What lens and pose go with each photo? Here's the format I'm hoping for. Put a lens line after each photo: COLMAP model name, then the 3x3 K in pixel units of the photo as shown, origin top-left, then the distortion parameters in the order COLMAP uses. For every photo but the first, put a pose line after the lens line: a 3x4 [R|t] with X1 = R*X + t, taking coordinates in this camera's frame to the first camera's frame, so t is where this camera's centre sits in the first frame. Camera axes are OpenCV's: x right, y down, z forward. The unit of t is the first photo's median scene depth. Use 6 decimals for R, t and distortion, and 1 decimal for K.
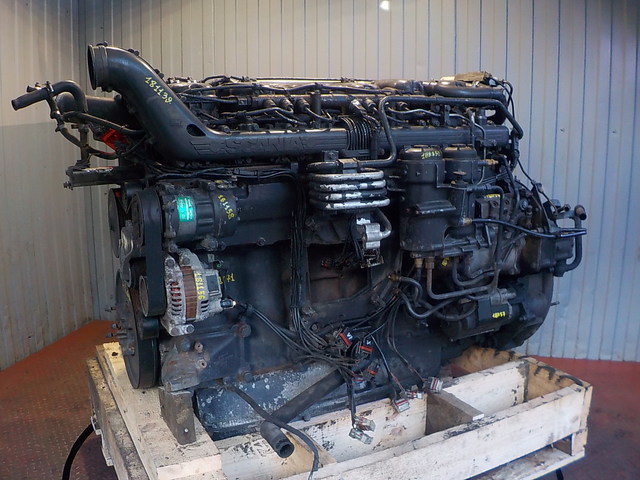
lens RADIAL K [[639.2, 0, 320.0], [0, 639.2, 240.0], [0, 0, 1]] dist [-0.211782, 0.029262]
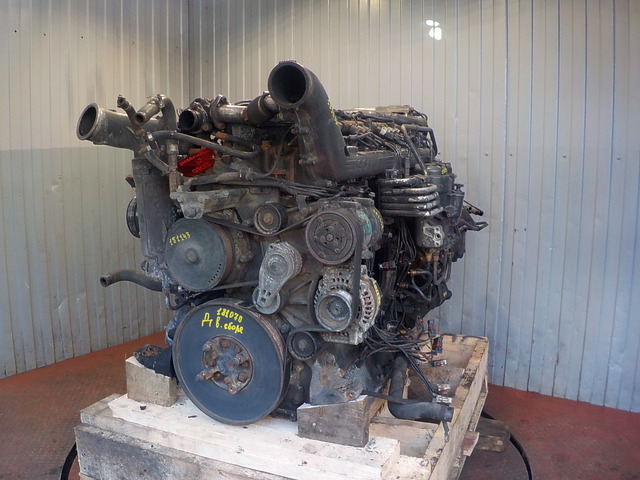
lens RADIAL K [[639.2, 0, 320.0], [0, 639.2, 240.0], [0, 0, 1]] dist [-0.211782, 0.029262]
pose [[0.935287, 0.057727, -0.349150, 0.283176], [-0.076853, 0.996192, -0.041163, 0.013353], [0.345444, 0.065333, 0.936162, 0.003770]]
